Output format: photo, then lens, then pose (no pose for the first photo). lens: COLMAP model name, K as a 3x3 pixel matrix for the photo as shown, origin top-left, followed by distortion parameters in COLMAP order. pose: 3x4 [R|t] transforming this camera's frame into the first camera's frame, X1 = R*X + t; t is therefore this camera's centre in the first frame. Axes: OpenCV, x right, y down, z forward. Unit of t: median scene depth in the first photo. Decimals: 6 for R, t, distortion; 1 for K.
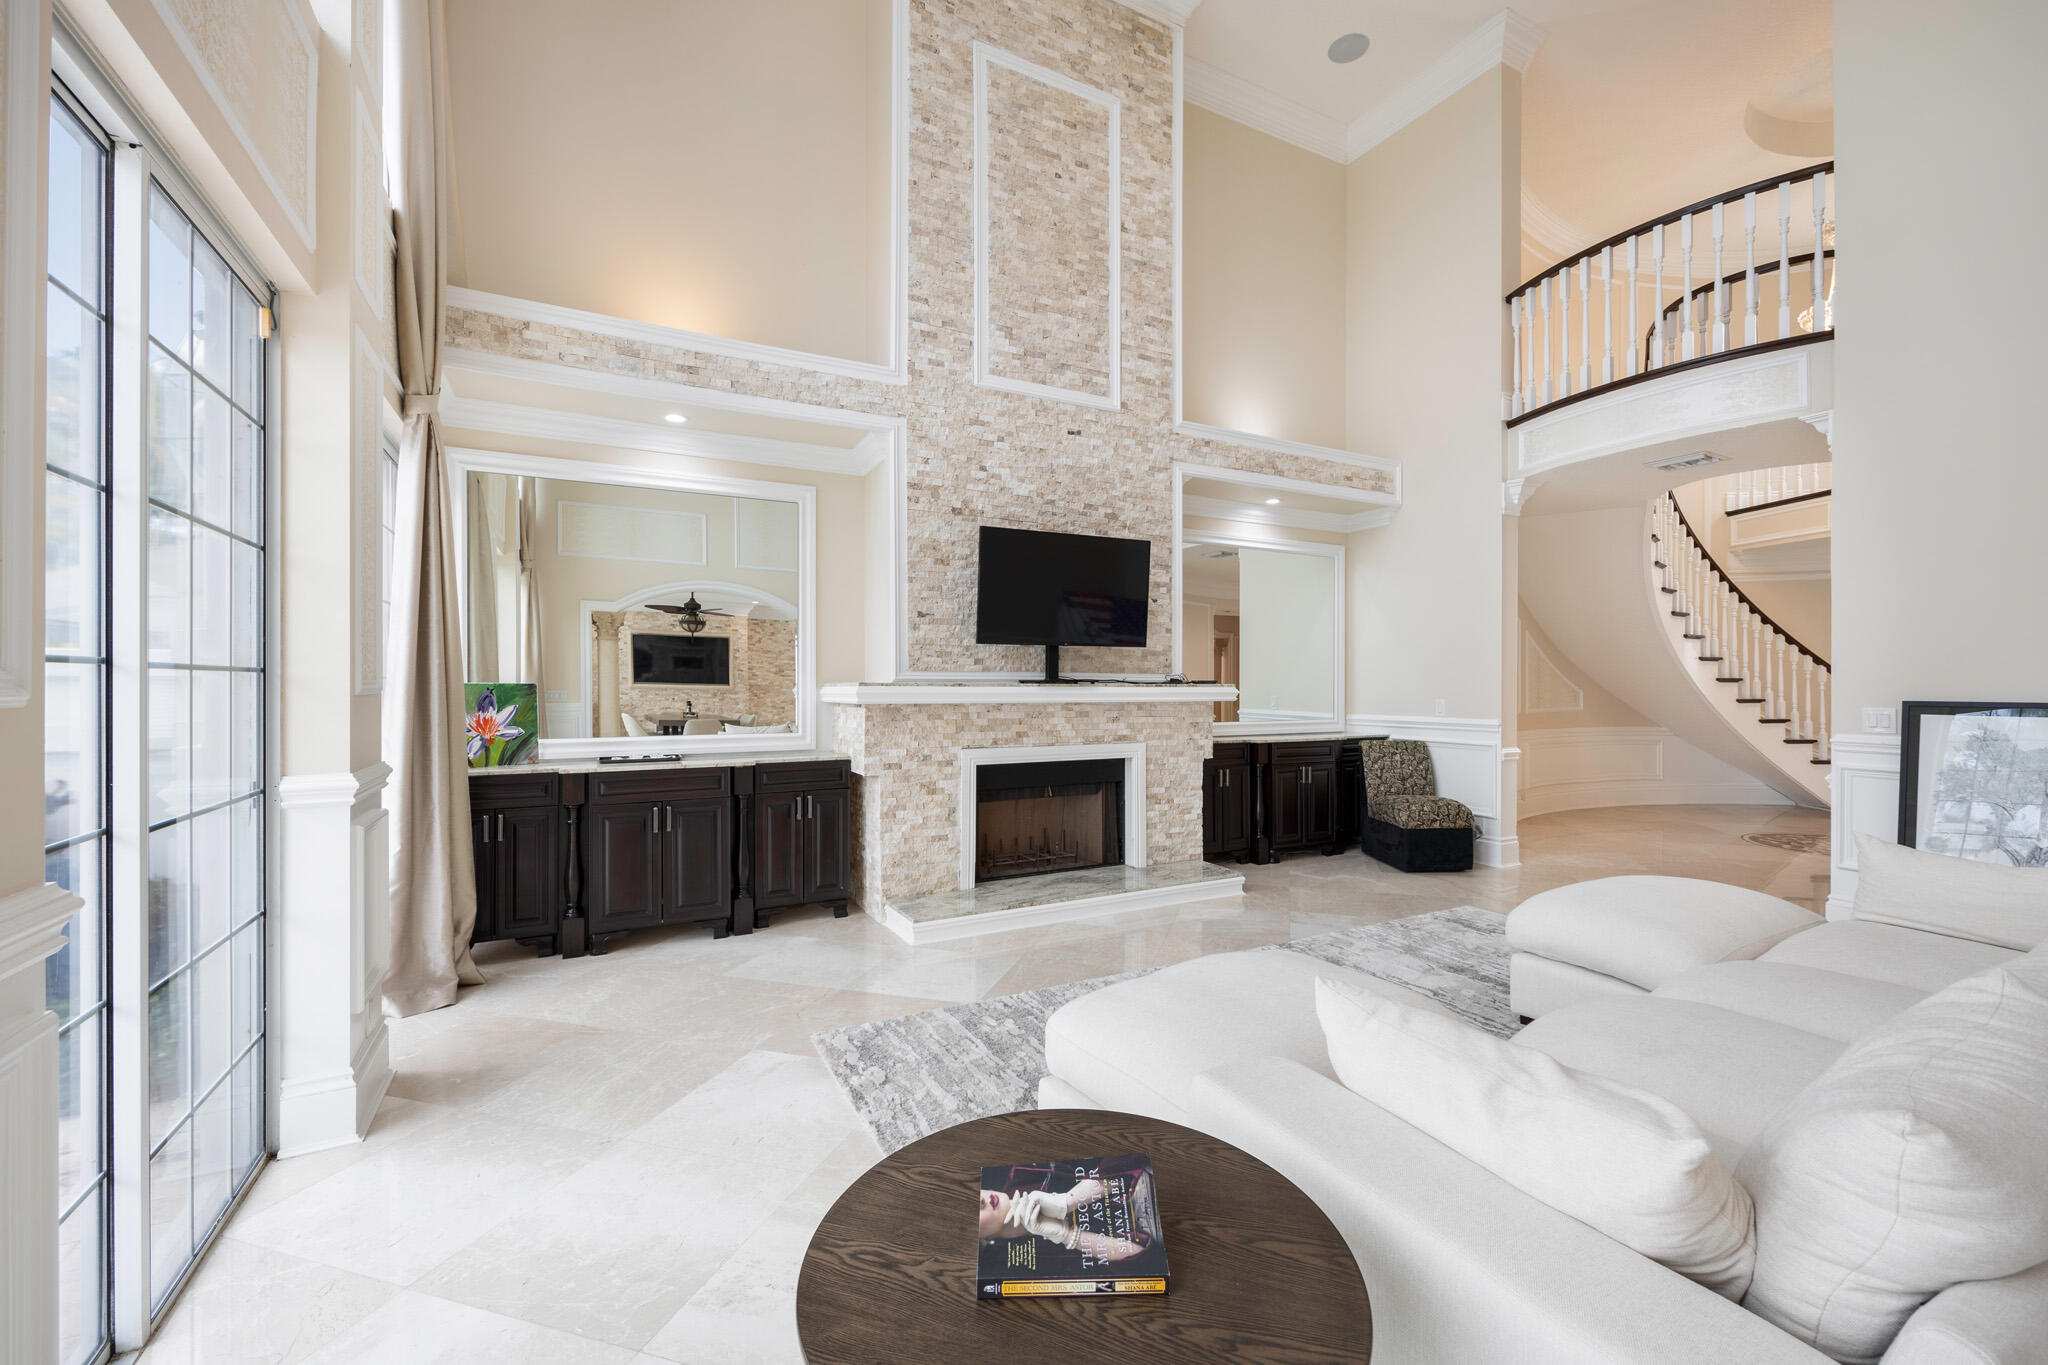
lens RADIAL K [[831.0, 0, 1032.8], [0, 831.0, 681.9], [0, 0, 1]] dist [0.003843, 0.000297]
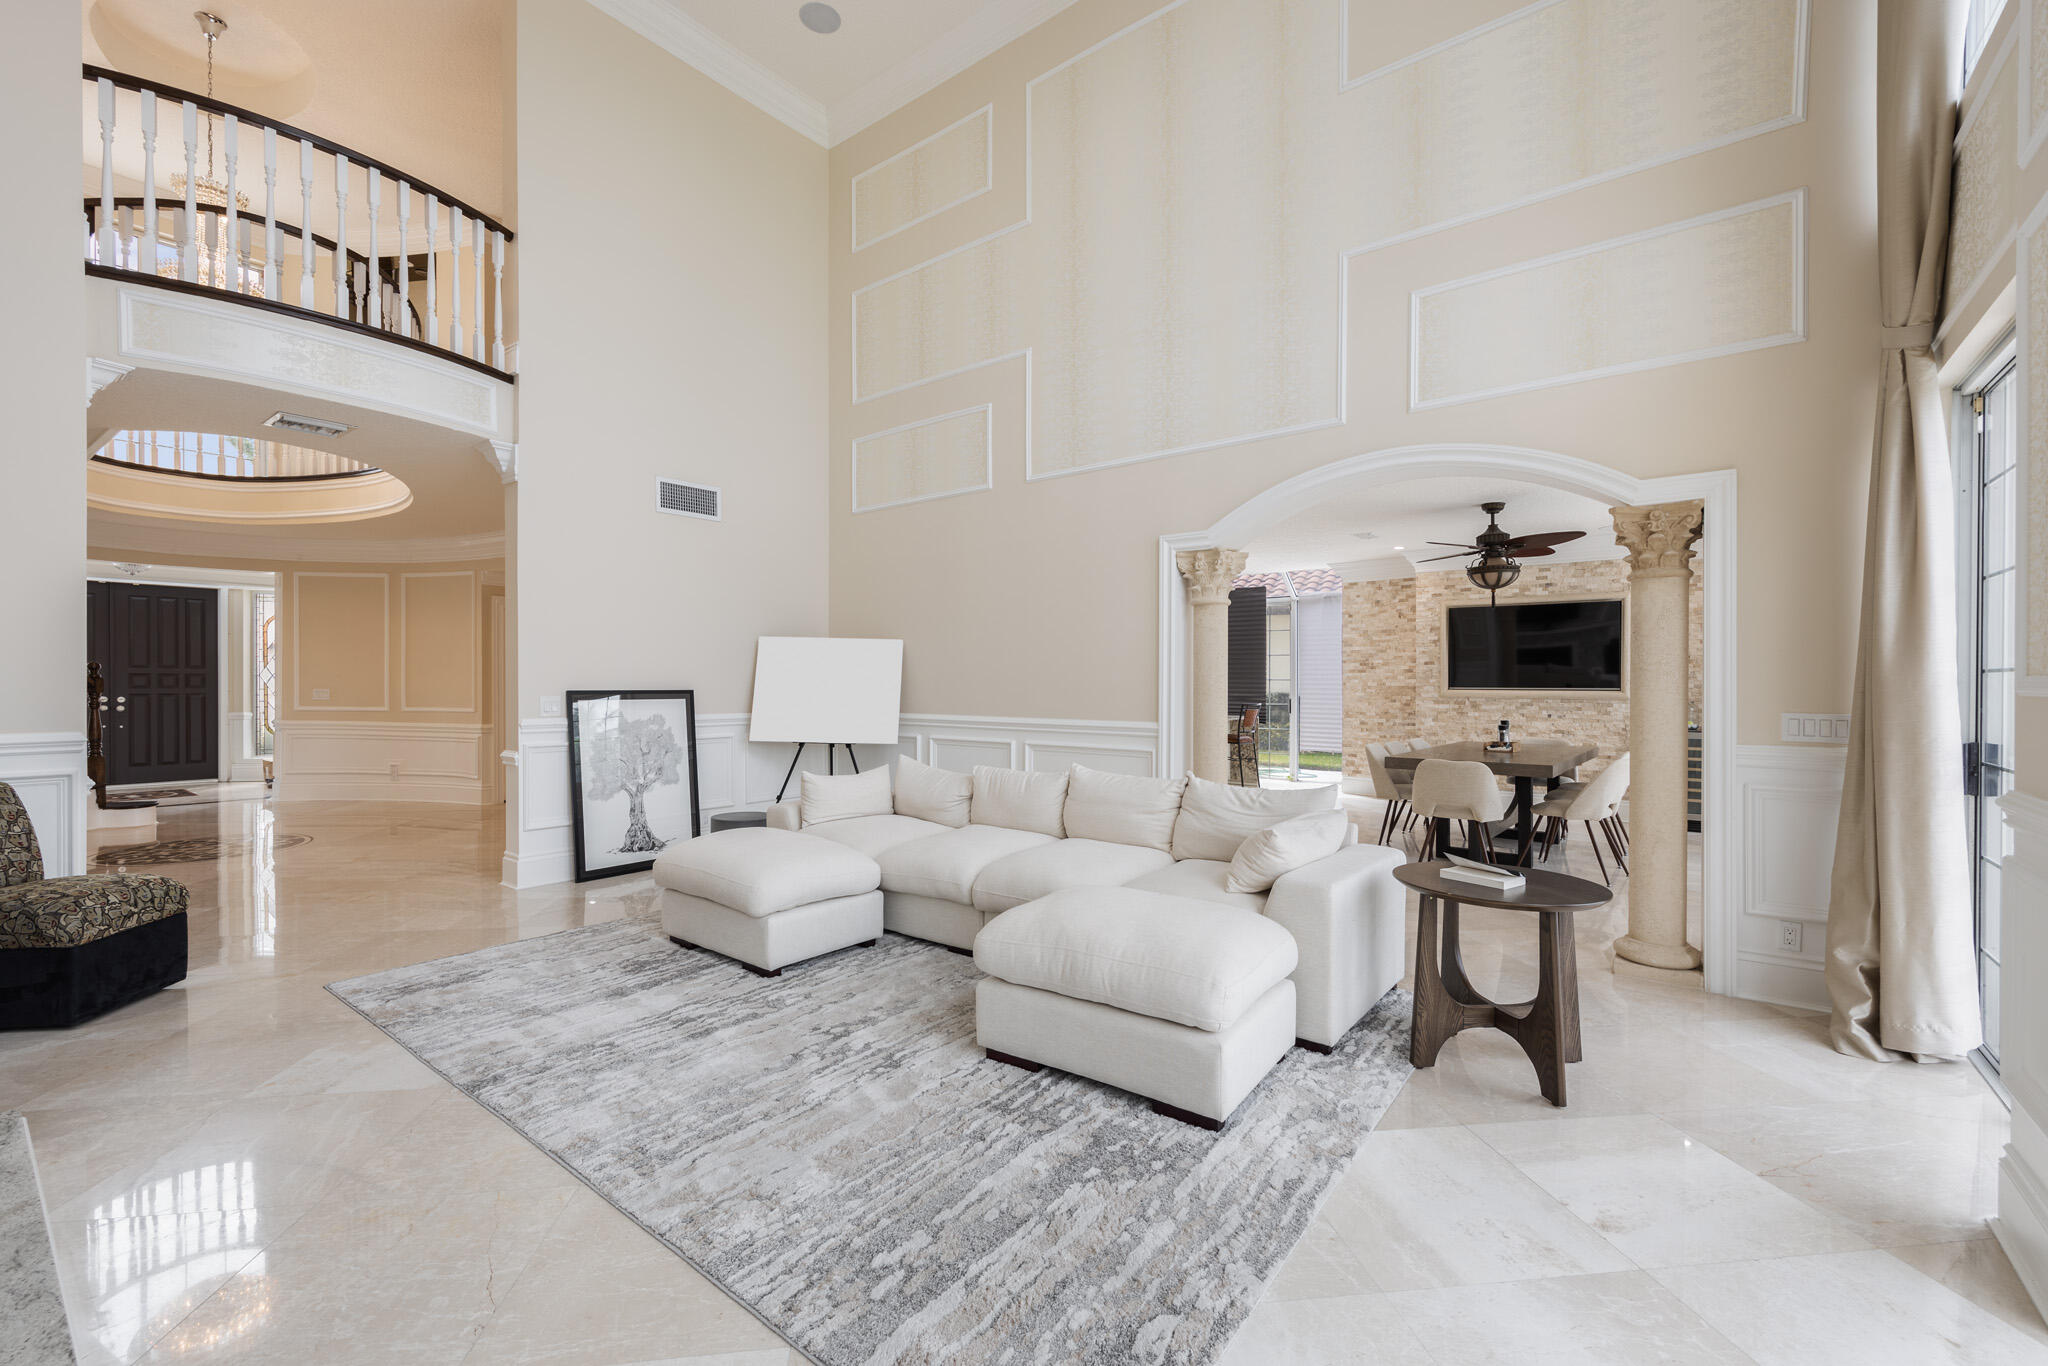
lens RADIAL K [[831.0, 0, 1037.4], [0, 831.0, 688.5], [0, 0, 1]] dist [0.003843, 0.000297]
pose [[-0.406630, -0.013344, 0.913495, -0.453303], [-0.008526, 0.999905, 0.010811, -0.000803], [-0.913553, -0.003392, -0.406706, 0.860423]]
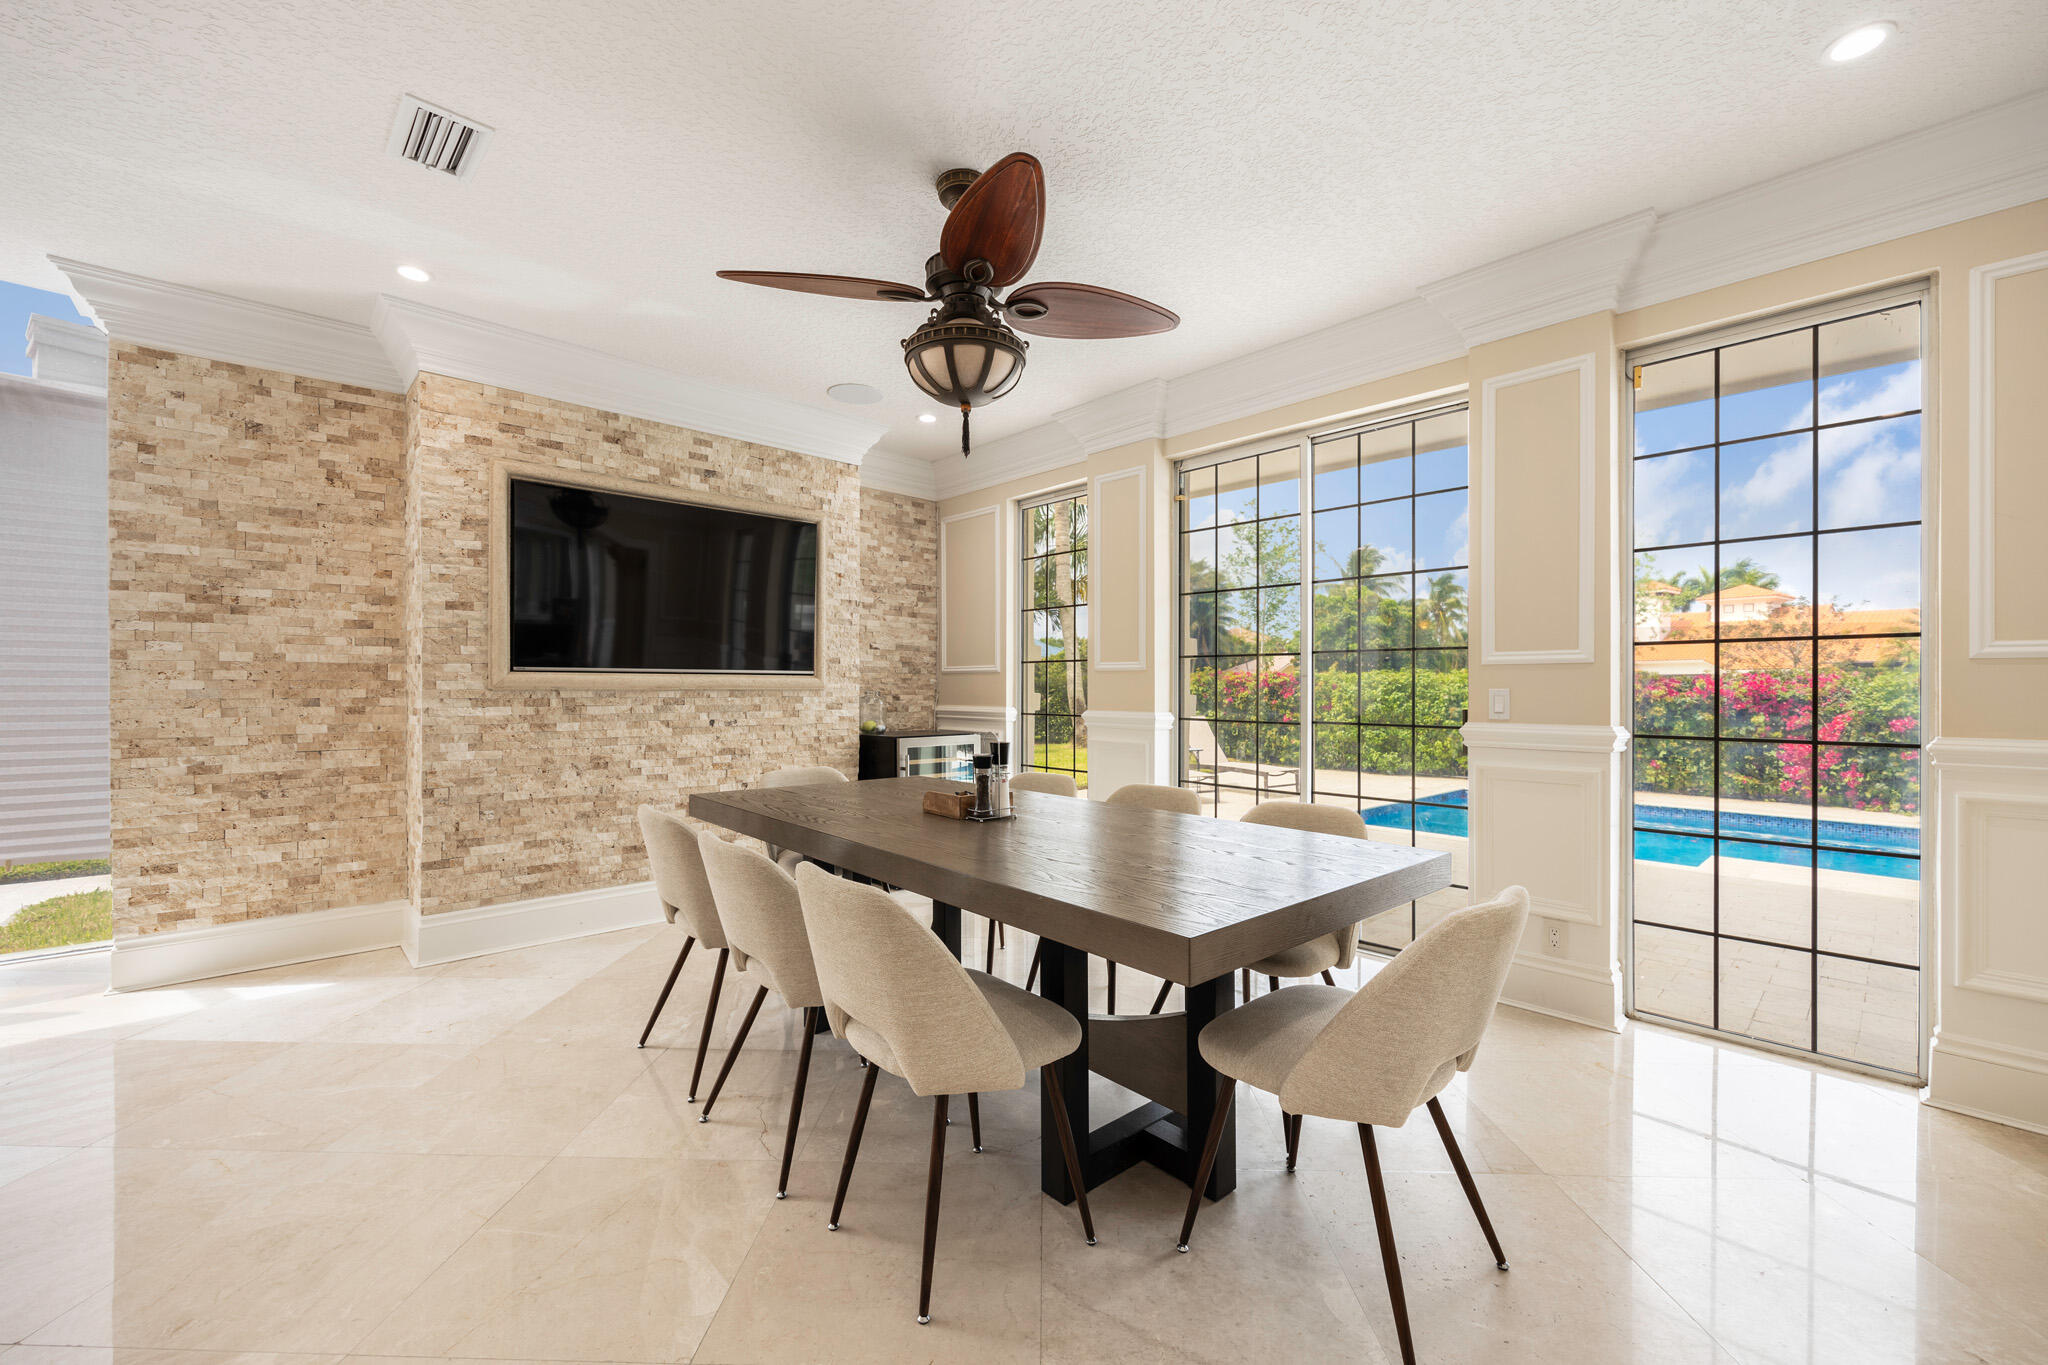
lens RADIAL K [[831.0, 0, 1022.6], [0, 831.0, 685.0], [0, 0, 1]] dist [0.003843, 0.000297]
pose [[-0.972260, -0.009408, -0.233714, -0.273310], [-0.009009, 0.999956, -0.002774, 0.003523], [0.233730, -0.000592, -0.972301, 0.735455]]
